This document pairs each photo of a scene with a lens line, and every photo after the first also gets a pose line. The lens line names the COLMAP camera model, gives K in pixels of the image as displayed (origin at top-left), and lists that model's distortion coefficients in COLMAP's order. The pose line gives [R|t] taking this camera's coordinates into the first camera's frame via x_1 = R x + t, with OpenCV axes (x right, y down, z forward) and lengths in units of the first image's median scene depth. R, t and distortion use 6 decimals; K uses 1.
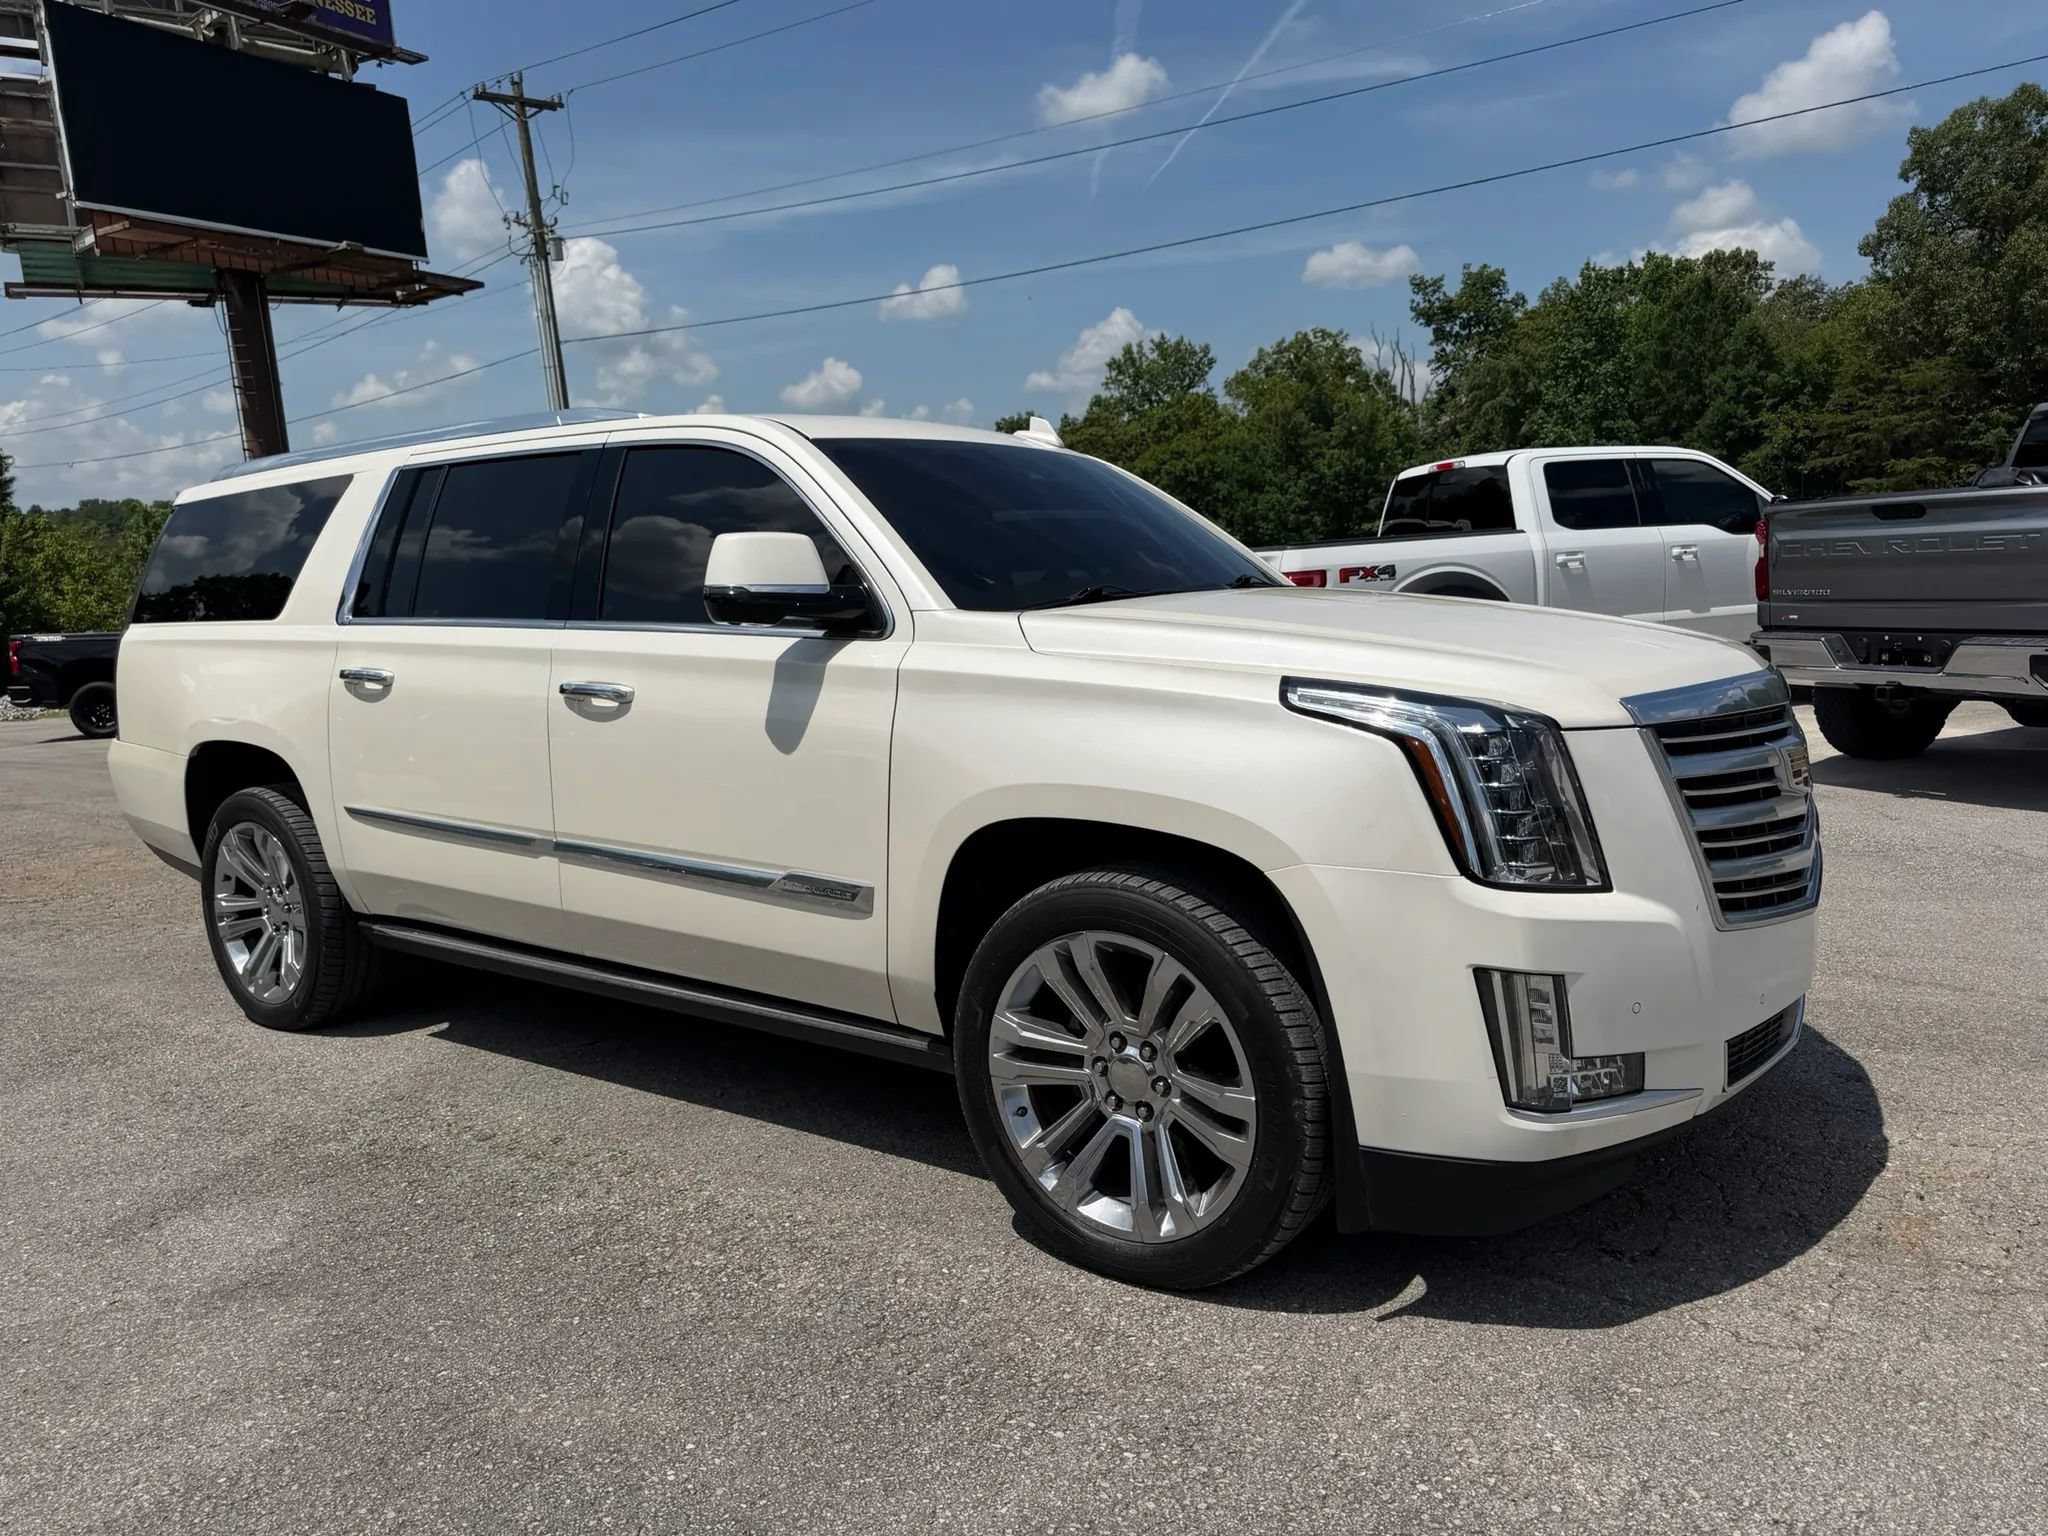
lens RADIAL K [[1470.4, 0, 1034.2], [0, 1470.4, 779.2], [0, 0, 1]] dist [0.013263, -0.016135]
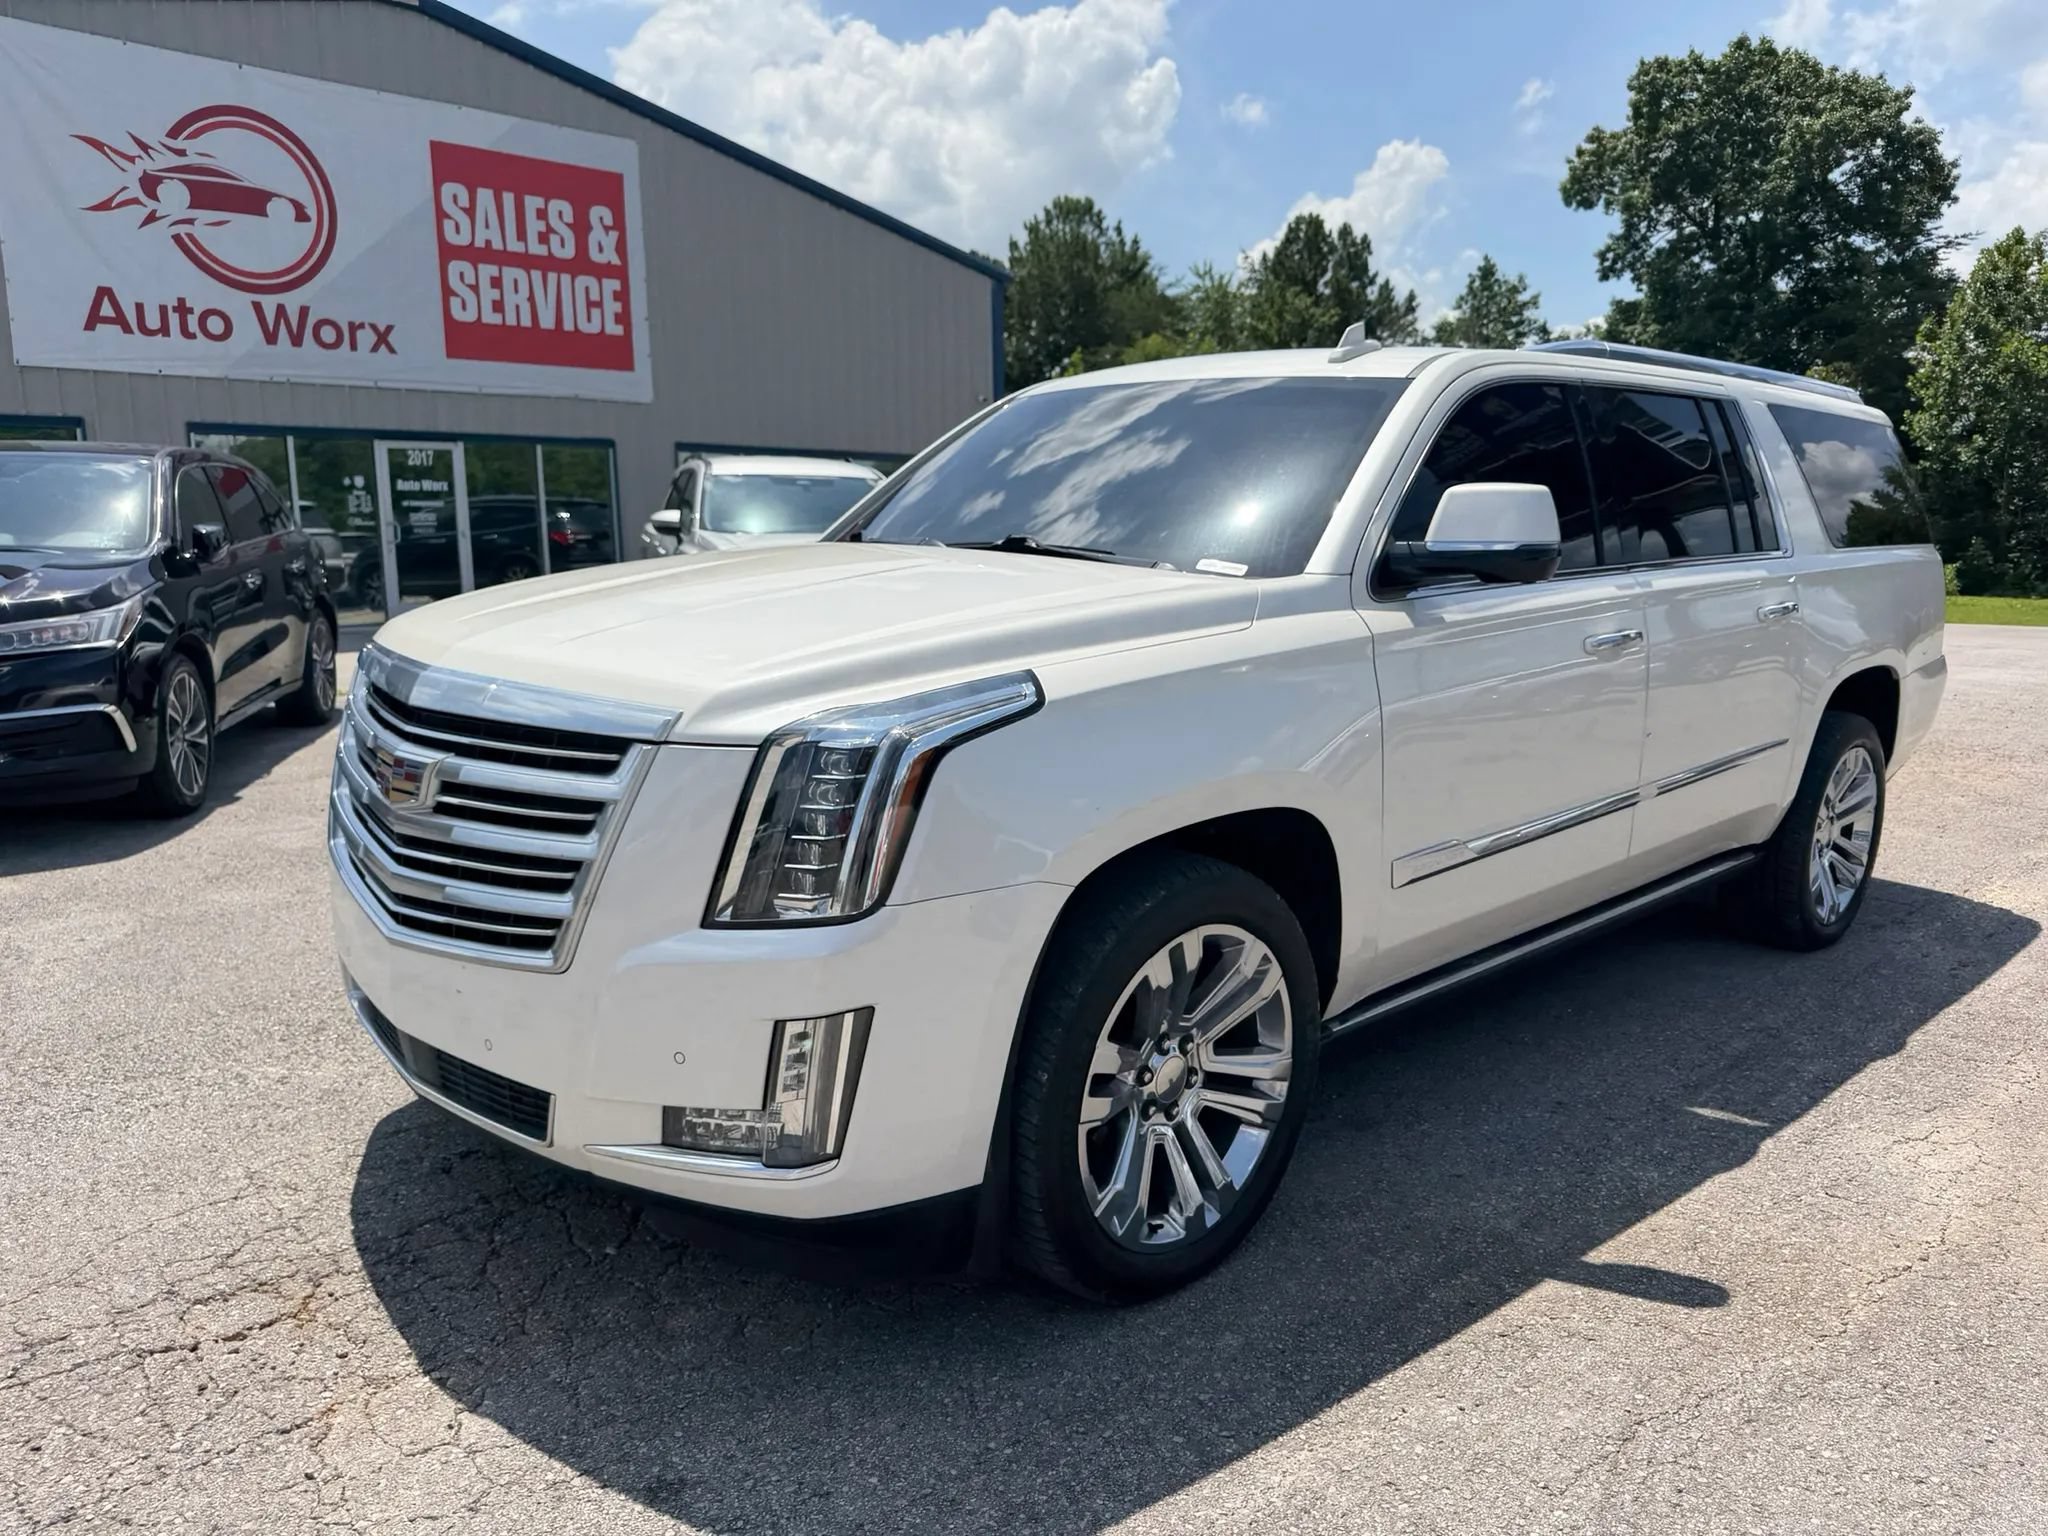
lens RADIAL K [[1470.4, 0, 1042.8], [0, 1470.4, 781.0], [0, 0, 1]] dist [0.013263, -0.016135]
pose [[-0.178038, 0.220991, -0.958888, 0.845824], [-0.142249, 0.958440, 0.247300, -0.180415], [0.973688, 0.180429, -0.139203, 0.981689]]
